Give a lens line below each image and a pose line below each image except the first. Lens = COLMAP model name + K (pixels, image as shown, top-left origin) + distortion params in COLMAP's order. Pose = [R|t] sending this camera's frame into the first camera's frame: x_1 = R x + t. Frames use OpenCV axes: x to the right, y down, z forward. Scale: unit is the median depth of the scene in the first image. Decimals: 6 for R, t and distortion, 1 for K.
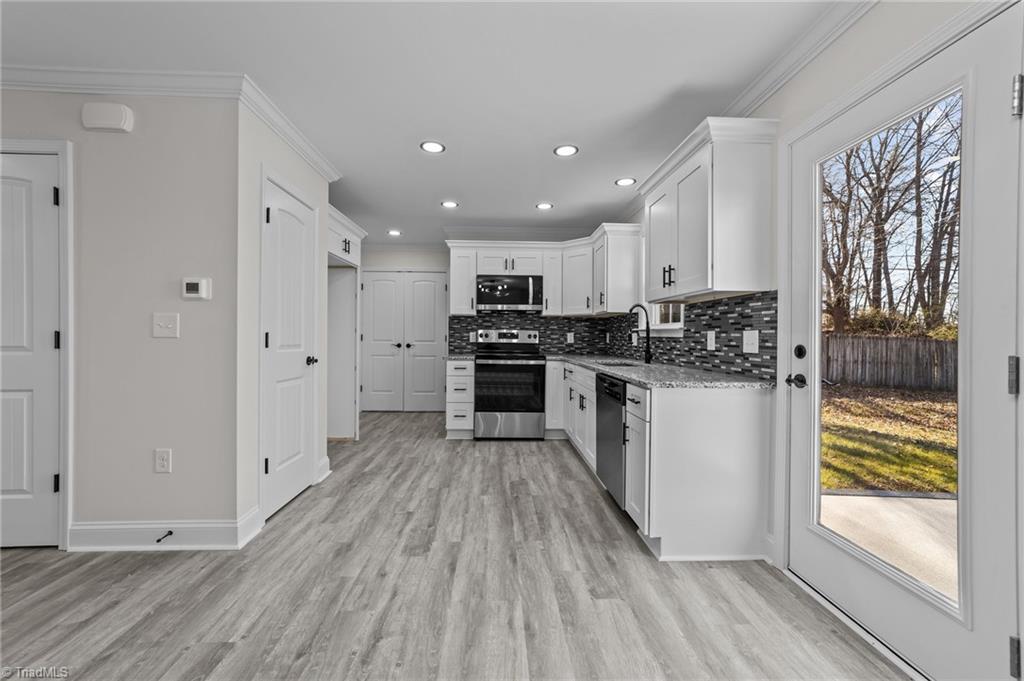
lens RADIAL K [[395.1, 0, 506.3], [0, 395.1, 335.4], [0, 0, 1]] dist [-0.011667, 0.006494]
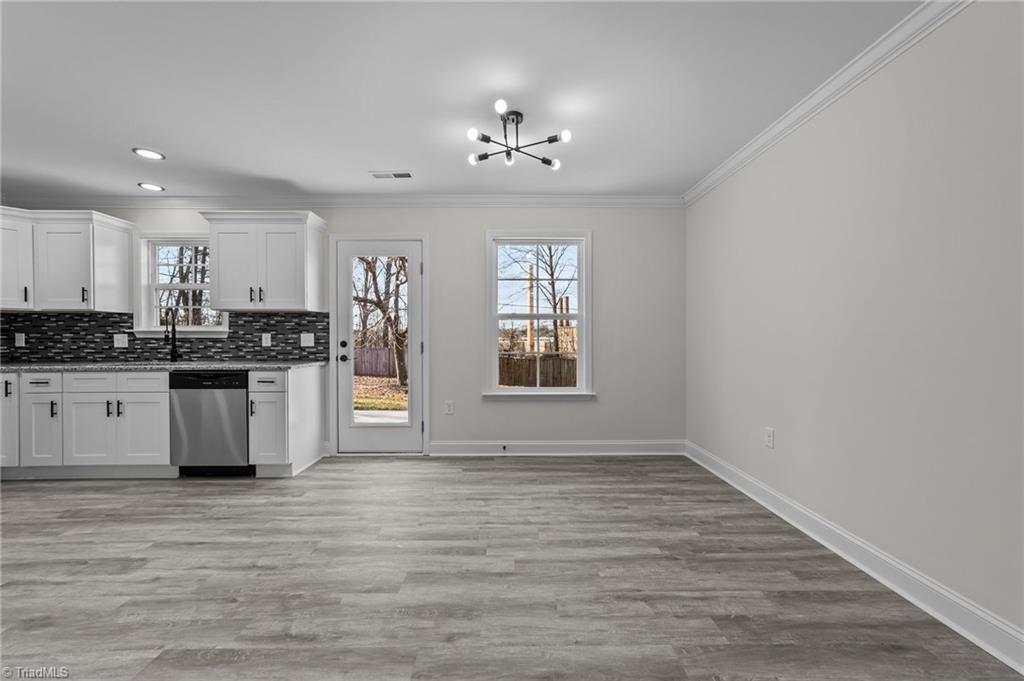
lens RADIAL K [[395.1, 0, 510.1], [0, 395.1, 340.9], [0, 0, 1]] dist [-0.011667, 0.006494]
pose [[0.017832, -0.015909, 0.999714, -0.846206], [0.001707, 0.999872, 0.015881, -0.004286], [-0.999840, 0.001423, 0.017857, 0.058555]]
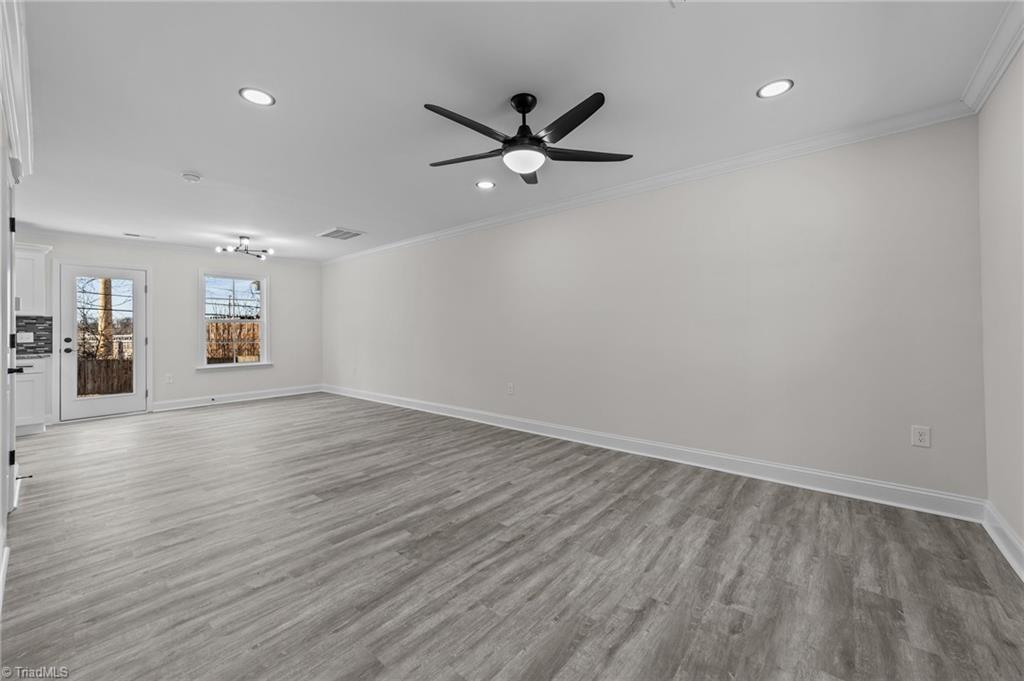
lens RADIAL K [[395.1, 0, 510.0], [0, 395.1, 334.2], [0, 0, 1]] dist [-0.011667, 0.006494]
pose [[-0.743111, -0.003316, 0.669160, -2.258854], [0.006784, 0.999899, 0.012489, -0.008809], [-0.669134, 0.013821, -0.743013, 0.631369]]
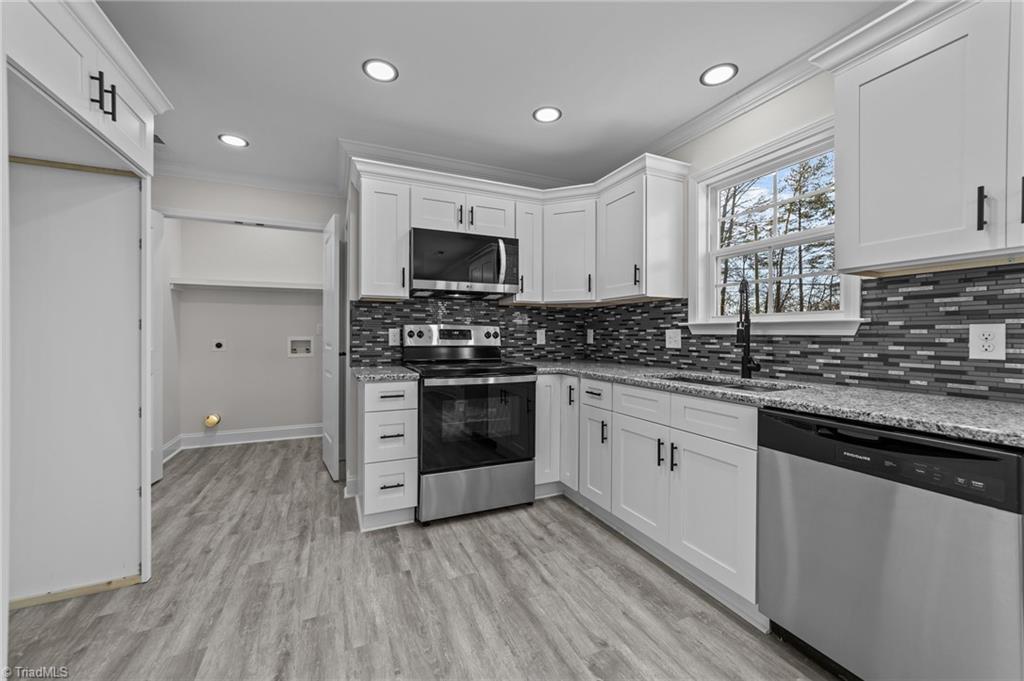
lens RADIAL K [[395.1, 0, 506.8], [0, 395.1, 333.4], [0, 0, 1]] dist [-0.011667, 0.006494]
pose [[0.926515, -0.004639, 0.376228, -0.260276], [0.004543, 0.999989, 0.001142, -0.001464], [-0.376229, 0.000651, 0.926526, 0.679929]]
